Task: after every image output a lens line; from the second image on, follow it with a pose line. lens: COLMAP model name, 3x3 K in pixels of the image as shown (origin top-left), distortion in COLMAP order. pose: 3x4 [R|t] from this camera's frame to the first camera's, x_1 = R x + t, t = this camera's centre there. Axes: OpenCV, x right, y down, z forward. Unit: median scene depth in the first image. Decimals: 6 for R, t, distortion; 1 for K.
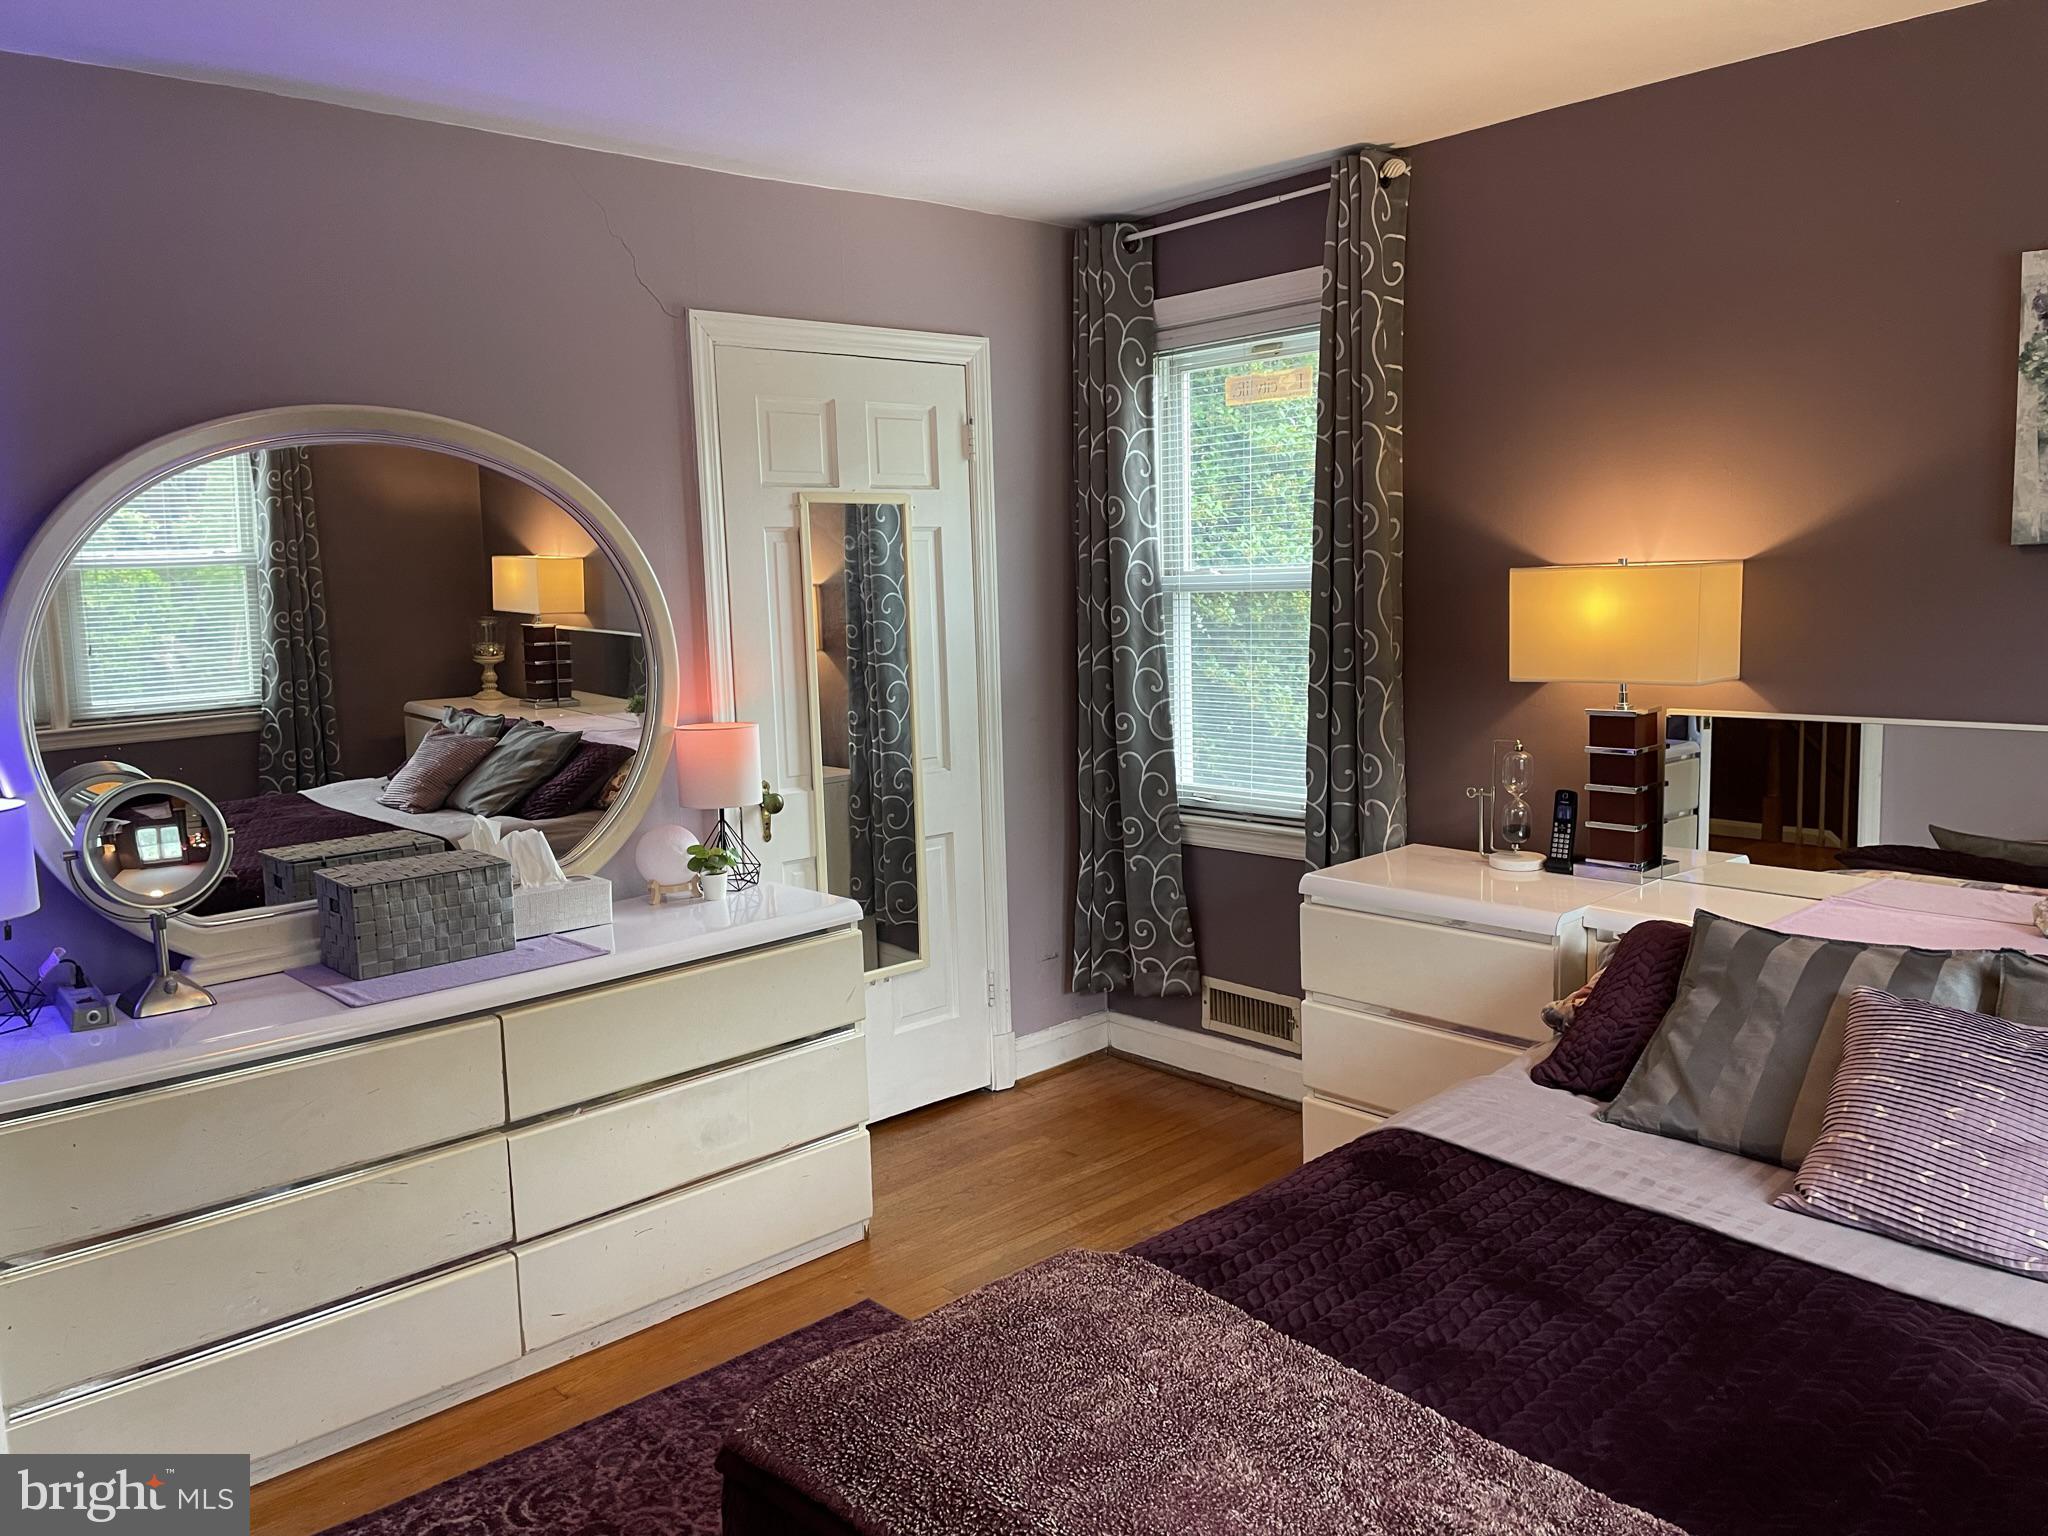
lens RADIAL K [[1546.7, 0, 1024.7], [0, 1546.7, 763.2], [0, 0, 1]] dist [0.095256, -0.121453]
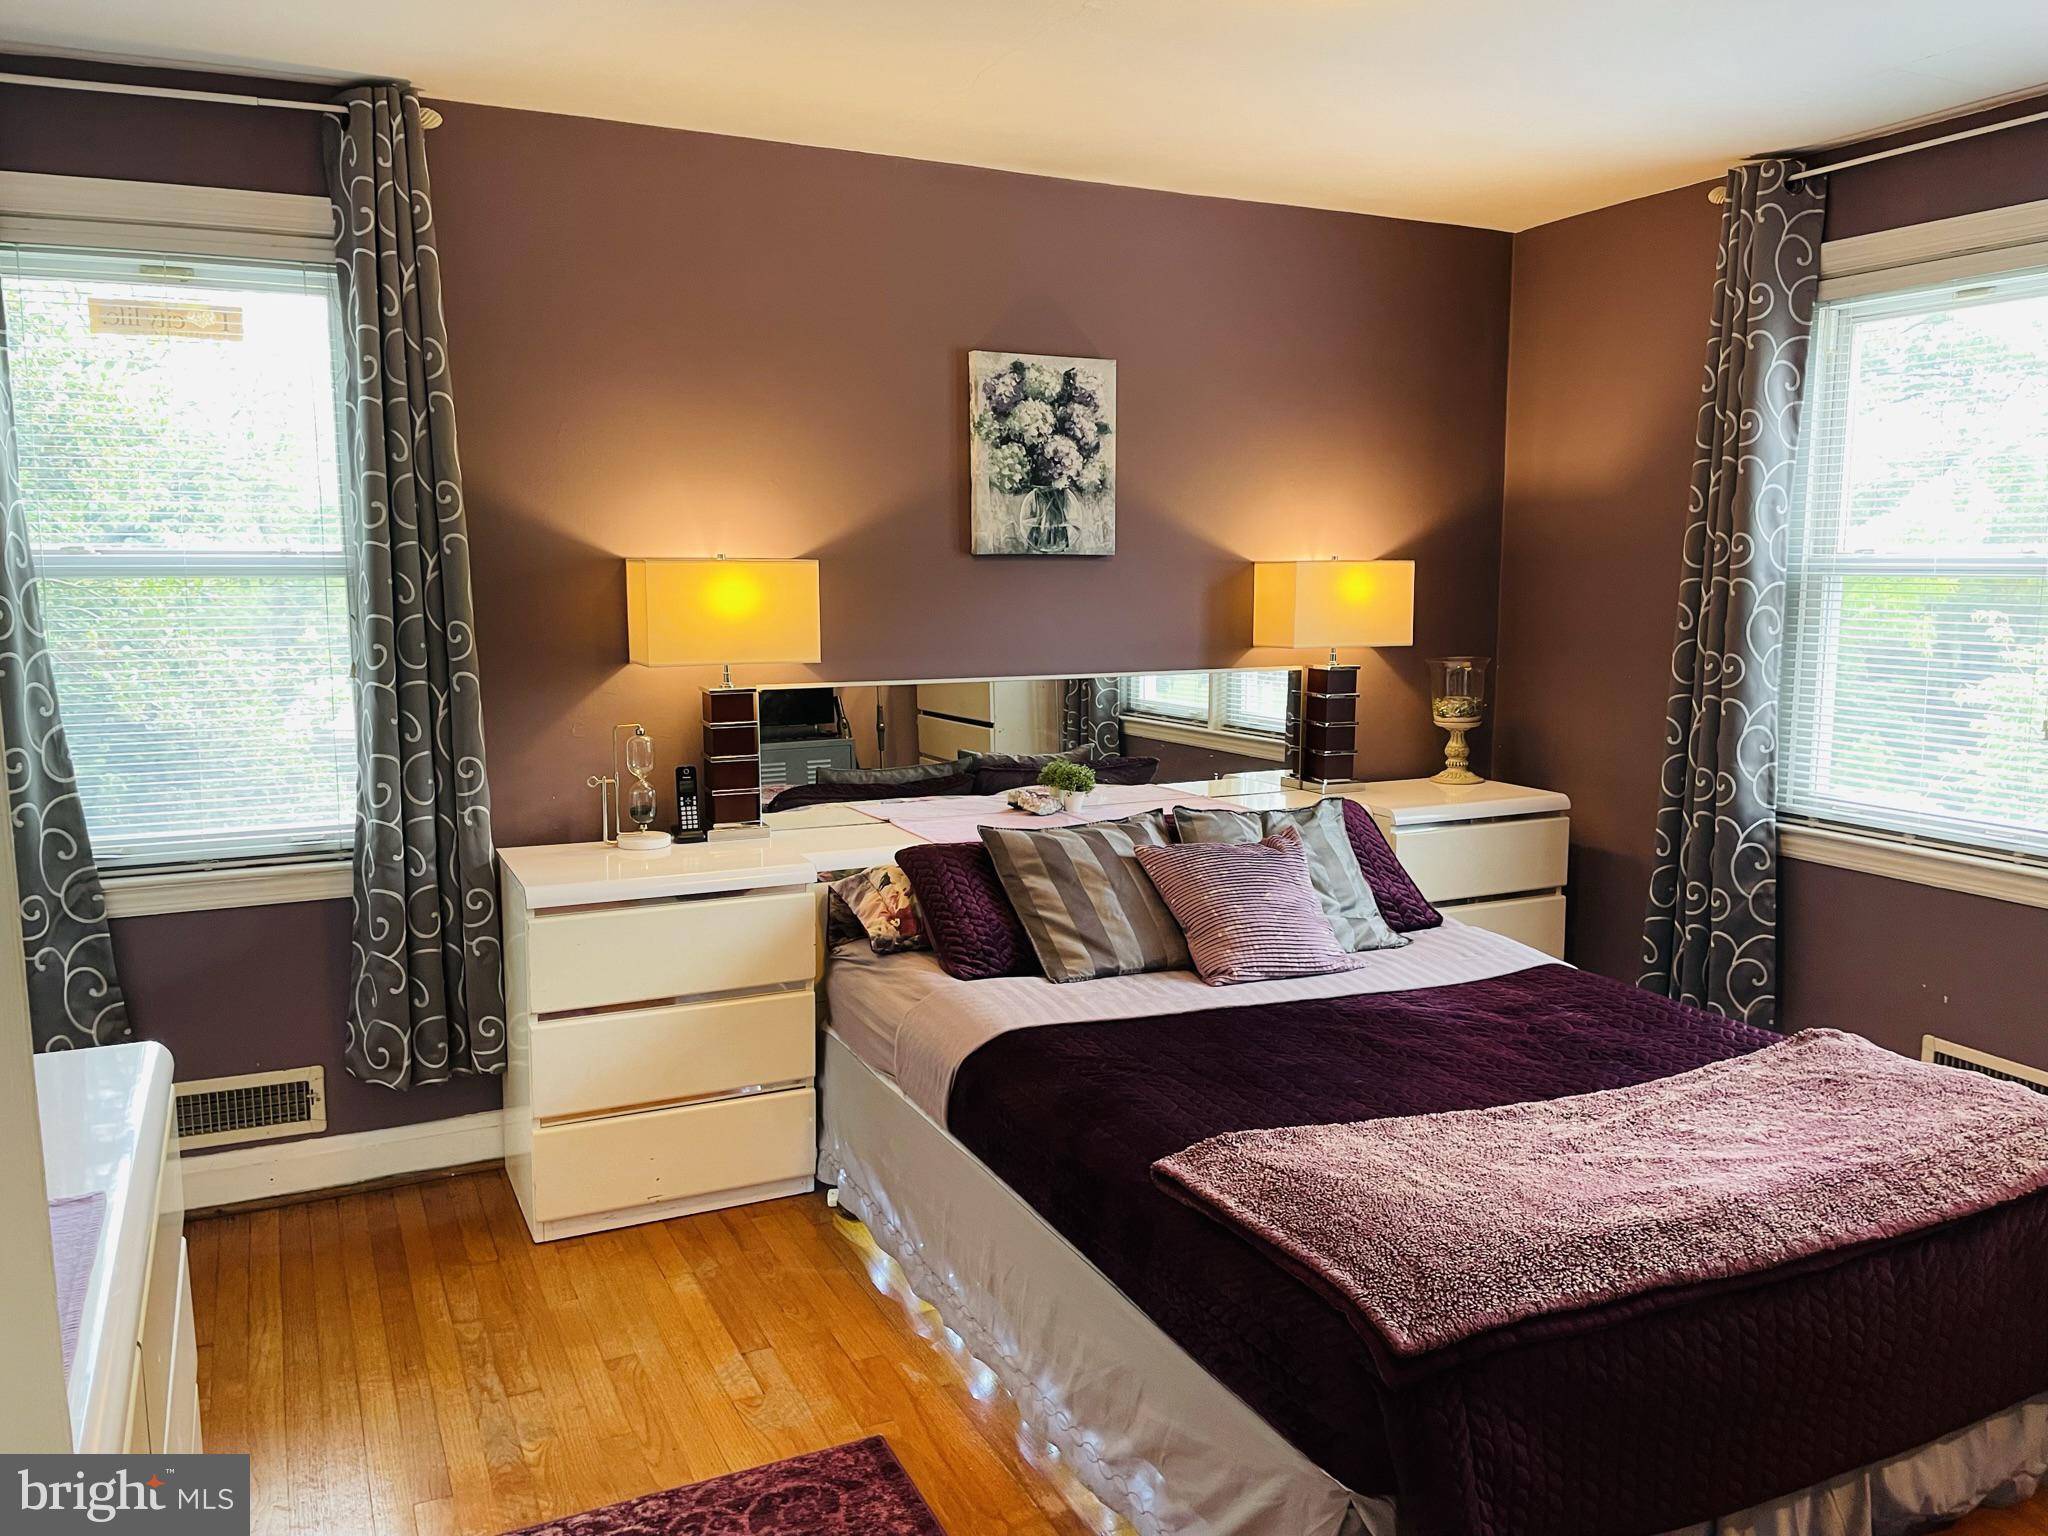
lens RADIAL K [[1546.7, 0, 1023.6], [0, 1546.7, 774.3], [0, 0, 1]] dist [0.095256, -0.121453]
pose [[0.298103, -0.098865, 0.949400, -0.583756], [0.109362, 0.991610, 0.068922, -0.024892], [-0.948248, 0.083282, 0.306414, 0.427599]]
